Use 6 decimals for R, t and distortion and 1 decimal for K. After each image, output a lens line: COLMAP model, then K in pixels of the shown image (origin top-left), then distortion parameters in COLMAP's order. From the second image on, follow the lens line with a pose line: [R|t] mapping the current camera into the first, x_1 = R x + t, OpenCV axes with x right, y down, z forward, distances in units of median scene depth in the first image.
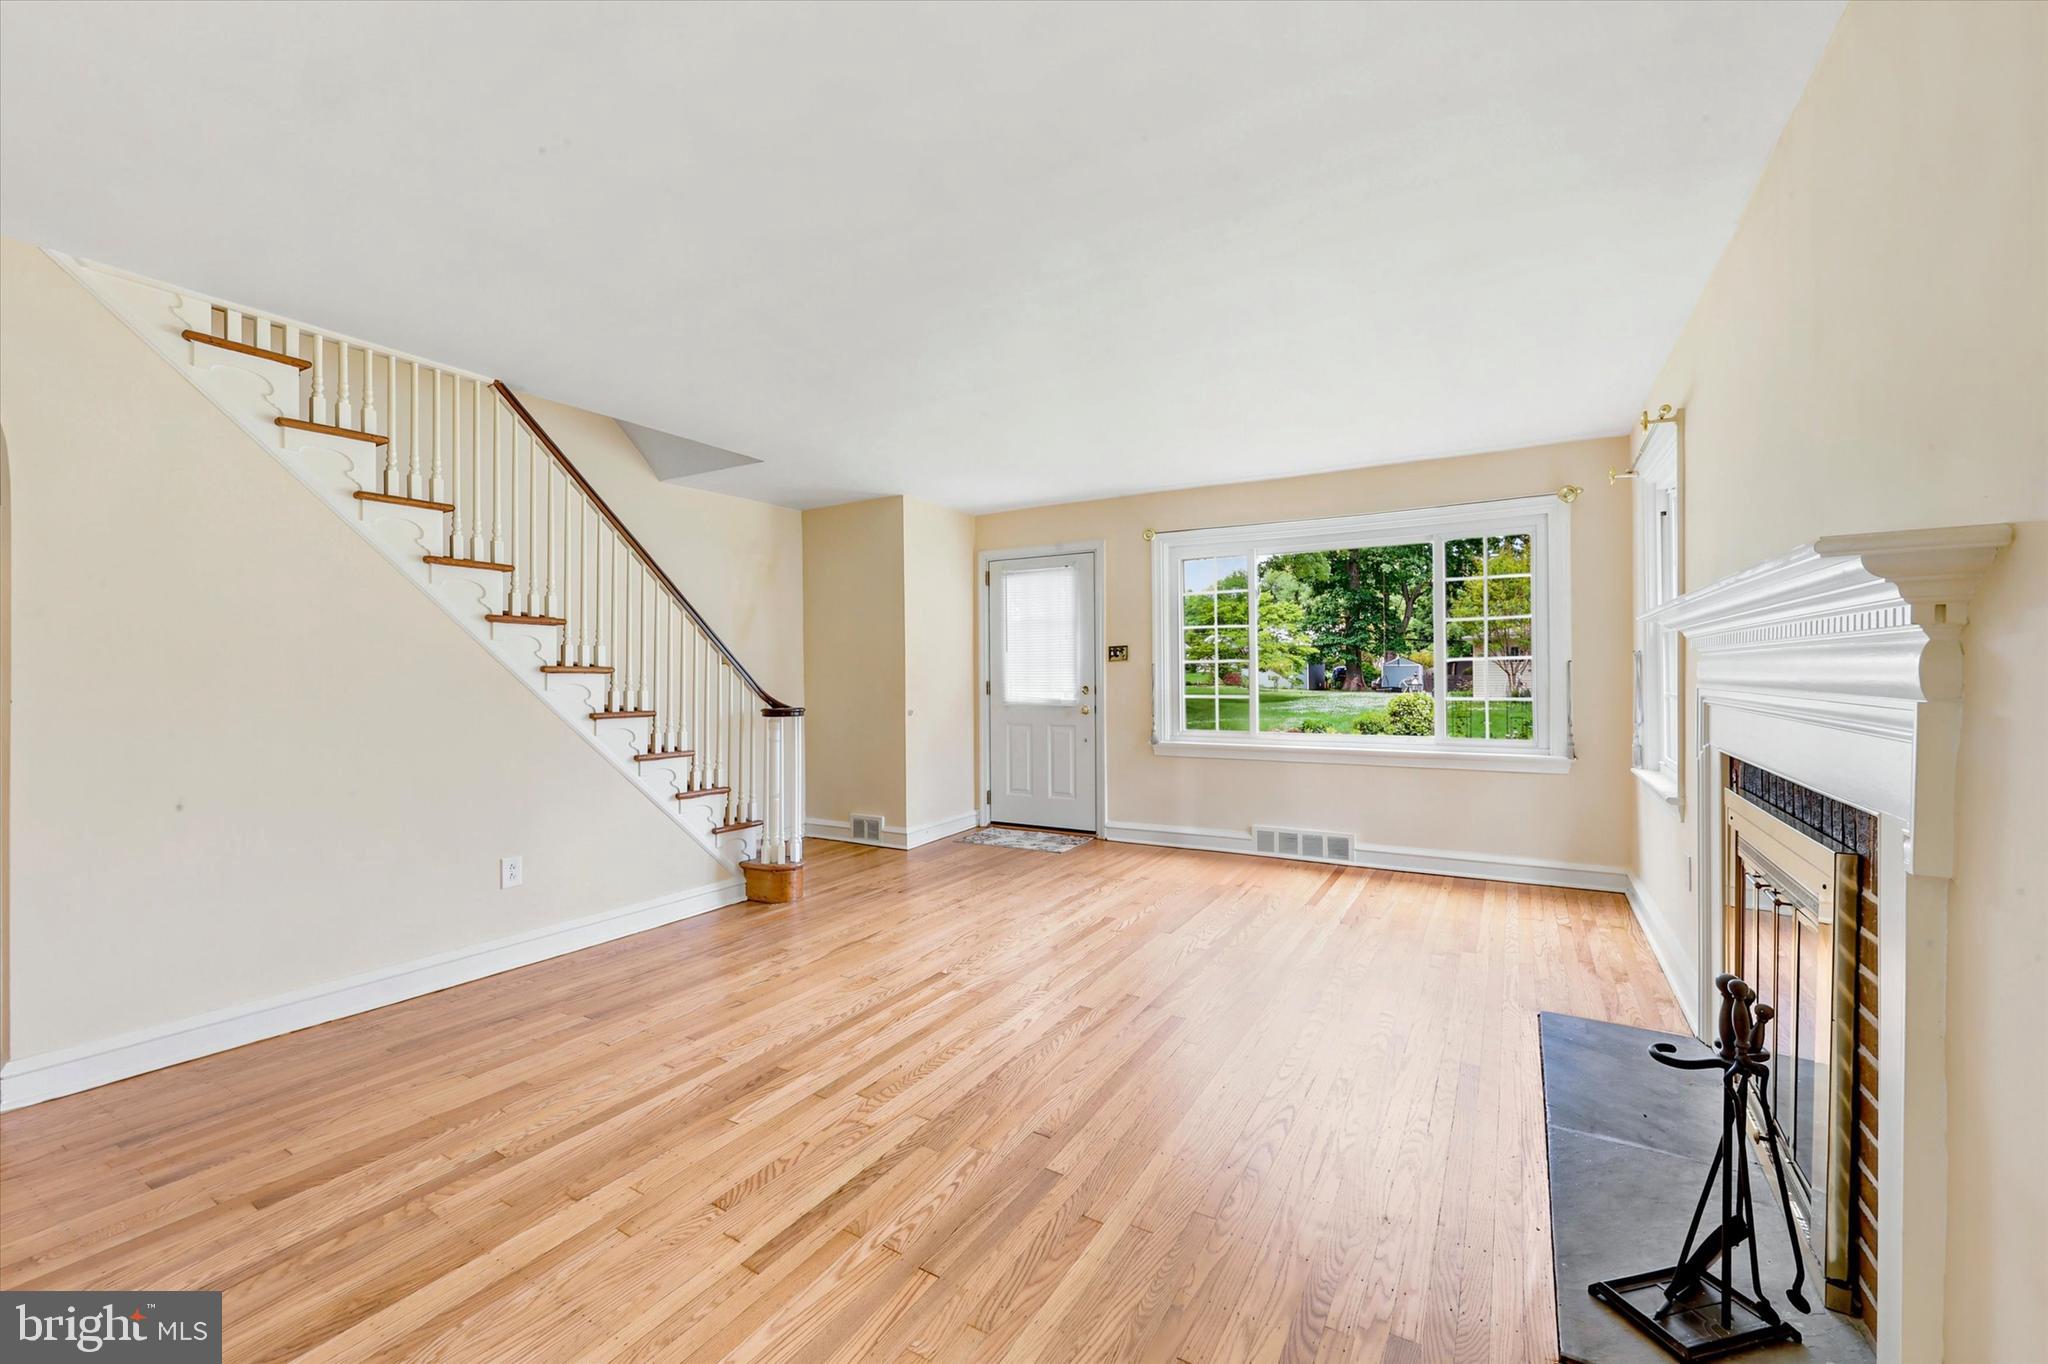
lens RADIAL K [[830.2, 0, 1017.2], [0, 830.2, 677.2], [0, 0, 1]] dist [-0.000844, -0.000138]
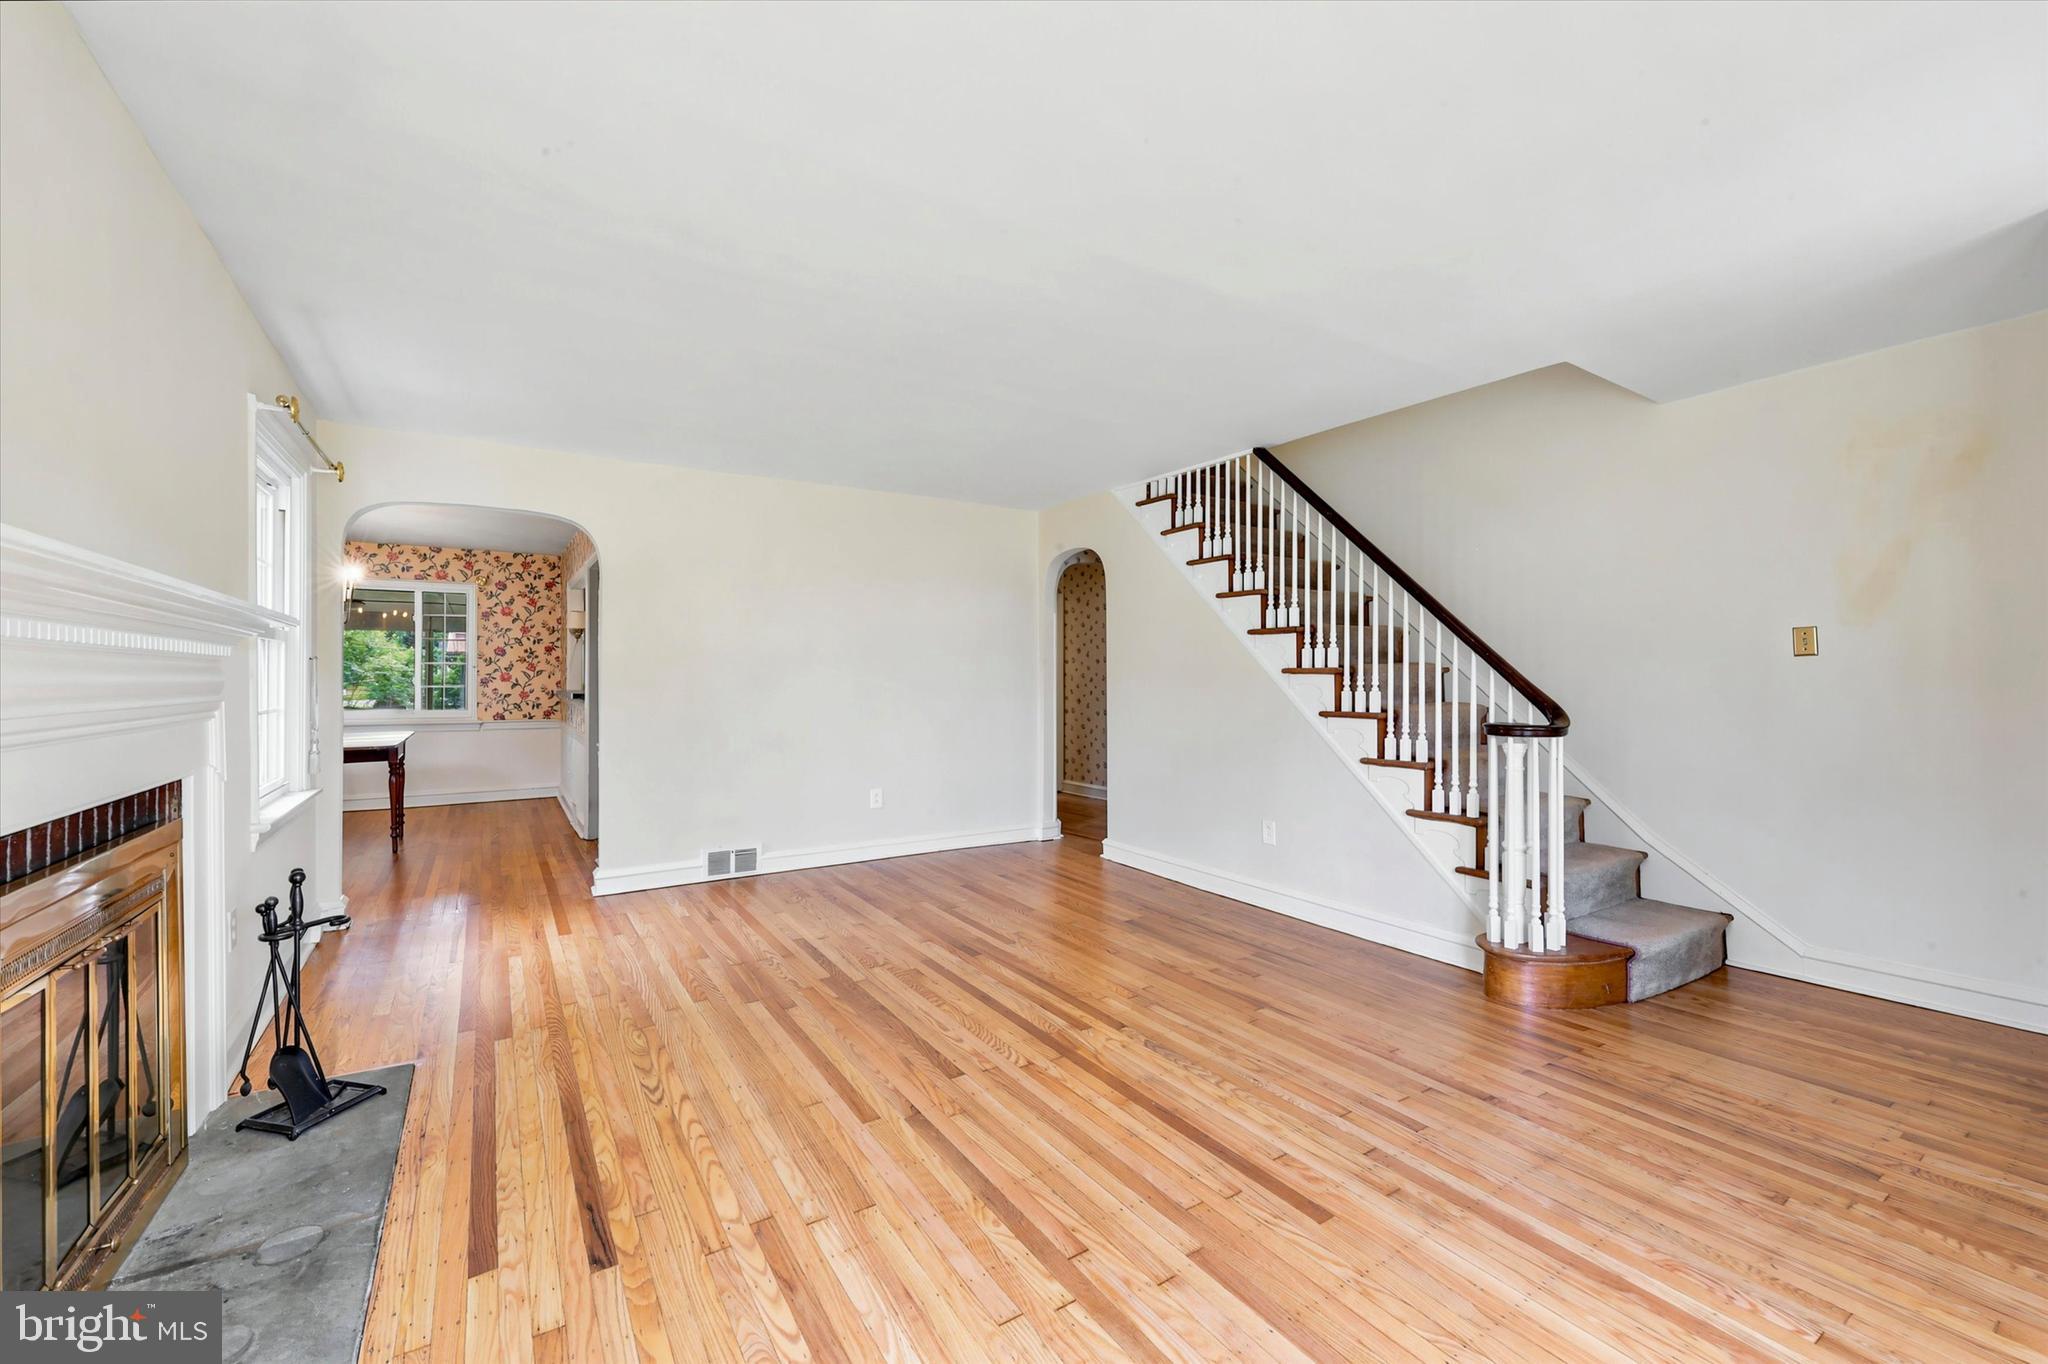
lens RADIAL K [[830.2, 0, 1017.2], [0, 830.2, 677.2], [0, 0, 1]] dist [-0.000844, -0.000138]
pose [[-0.448412, 0.006714, -0.893802, 0.916323], [0.002218, 0.999977, 0.006399, -0.014145], [0.893824, 0.000887, -0.448417, 1.626871]]
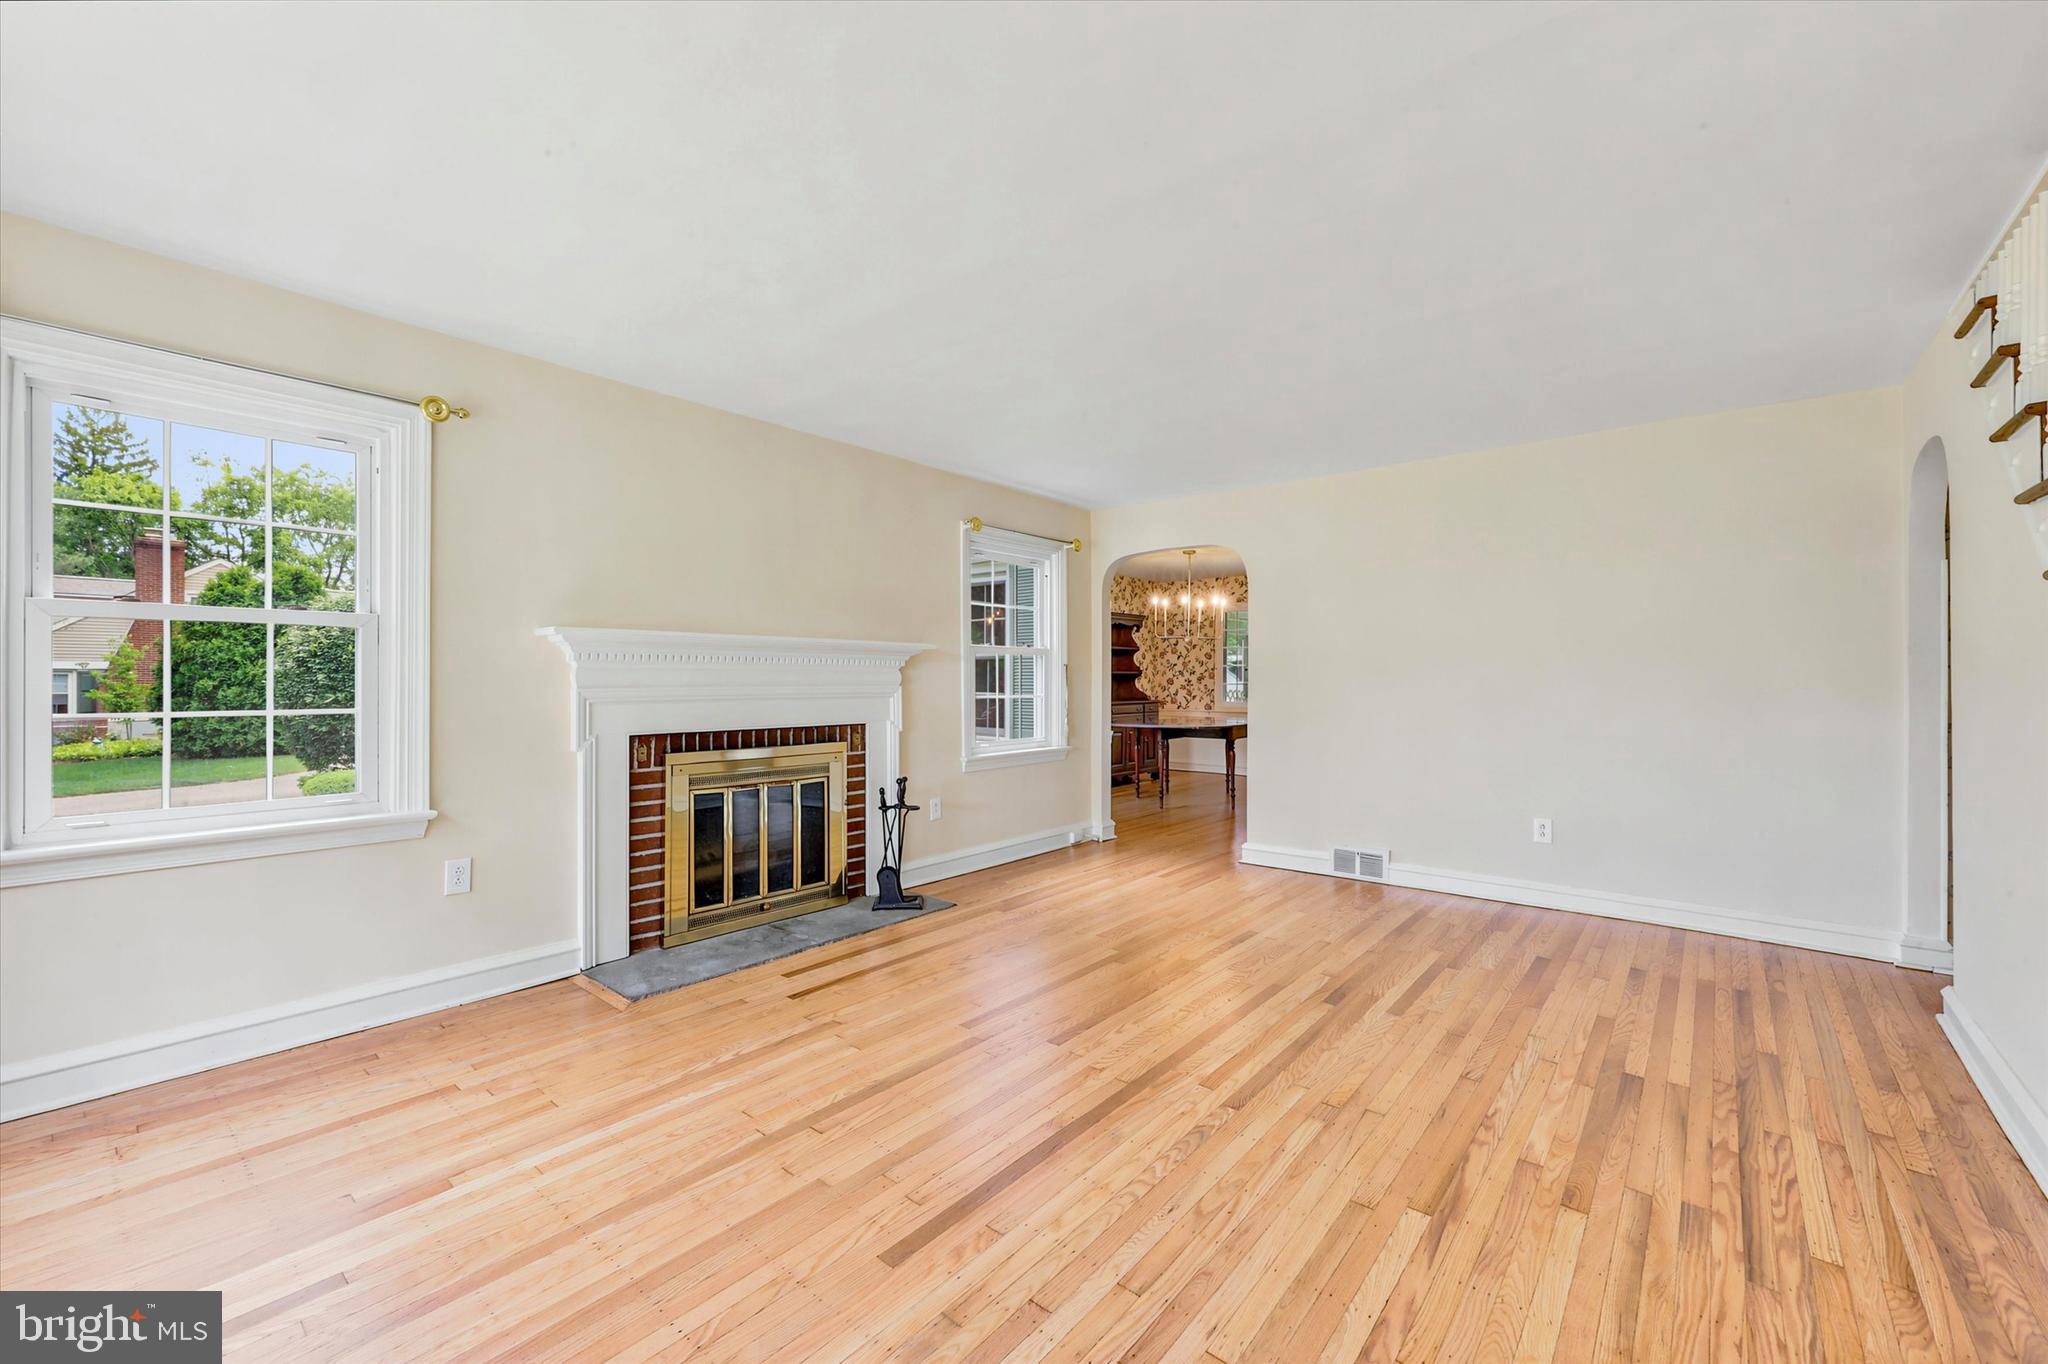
lens RADIAL K [[830.2, 0, 1017.2], [0, 830.2, 677.2], [0, 0, 1]] dist [-0.000844, -0.000138]
pose [[-0.986353, 0.005652, 0.164550, -0.035178], [0.005772, 0.999983, 0.000250, -0.006506], [-0.164546, 0.001196, -0.986369, 2.167718]]
